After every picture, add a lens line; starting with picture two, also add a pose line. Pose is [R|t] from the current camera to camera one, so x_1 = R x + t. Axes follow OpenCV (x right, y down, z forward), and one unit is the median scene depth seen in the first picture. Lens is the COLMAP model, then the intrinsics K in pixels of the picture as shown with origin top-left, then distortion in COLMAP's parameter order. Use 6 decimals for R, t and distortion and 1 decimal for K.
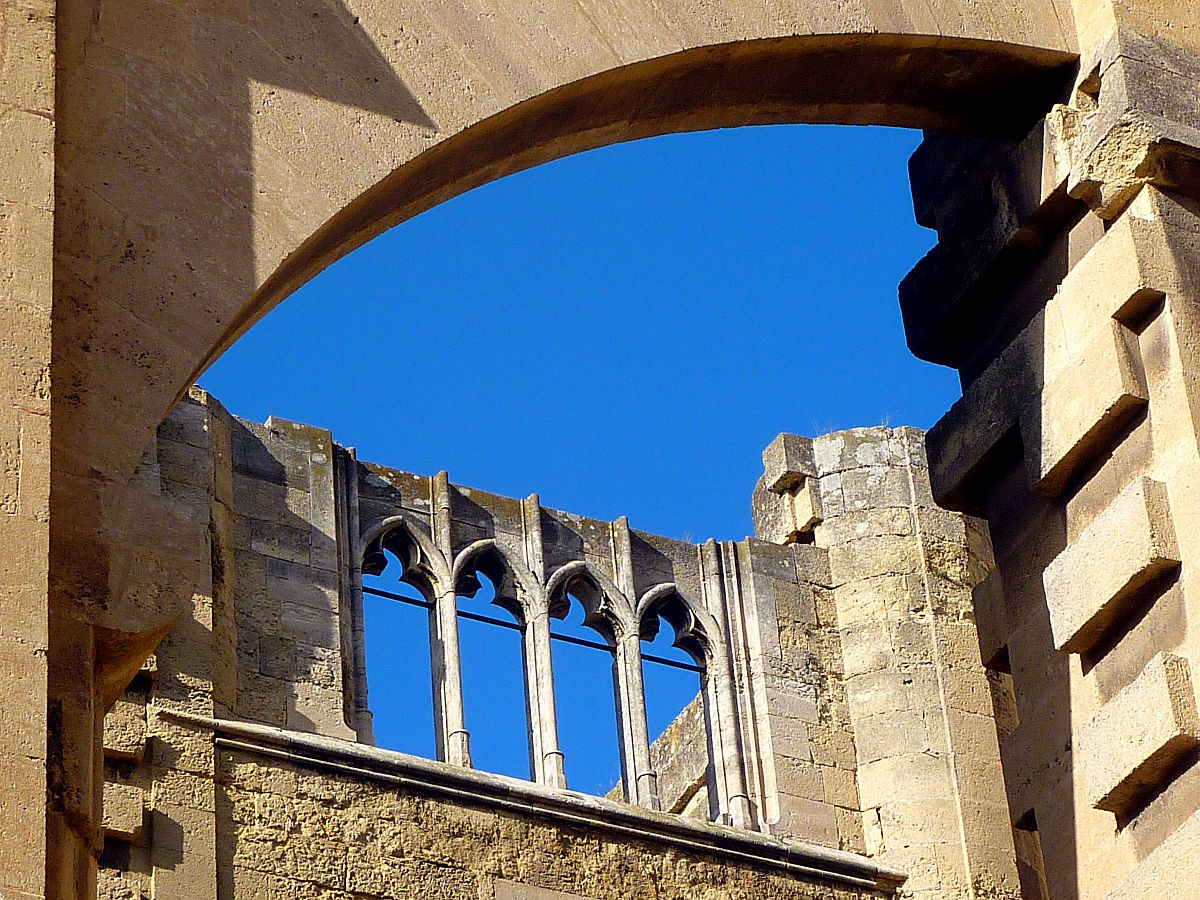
lens RADIAL K [[4280.6, 0, 598.1], [0, 4280.6, 448.9], [0, 0, 1]] dist [0.078599, 0.000000]
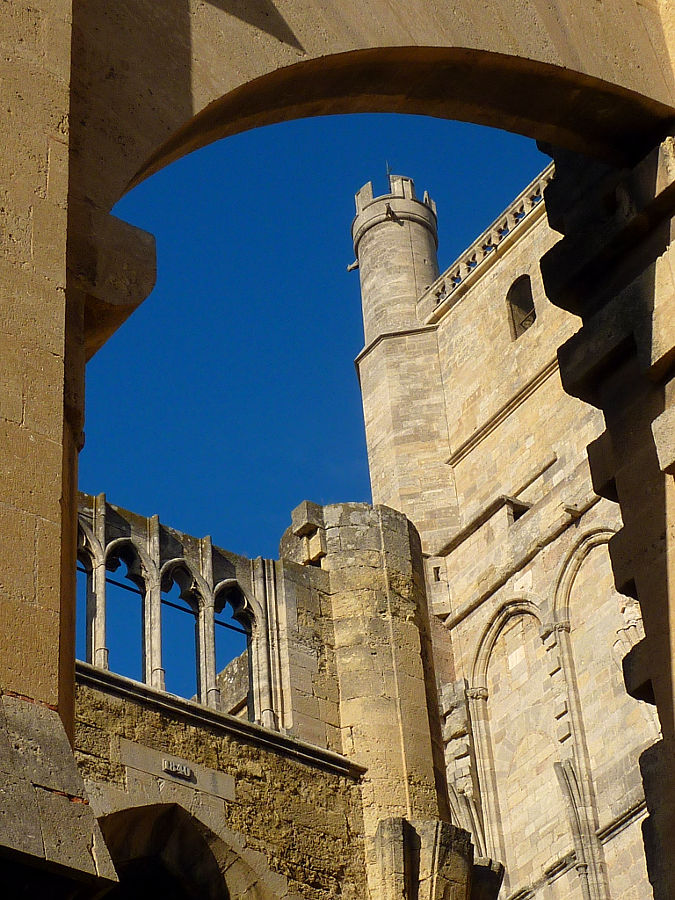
lens RADIAL K [[2407.5, 0, 339.8], [0, 2407.5, 451.7], [0, 0, 1]] dist [0.053956, 0.000000]
pose [[0.988349, 0.106305, 0.108930, -0.049795], [-0.096321, 0.990981, -0.093156, 0.067206], [-0.117851, 0.081578, 0.989675, 0.095026]]
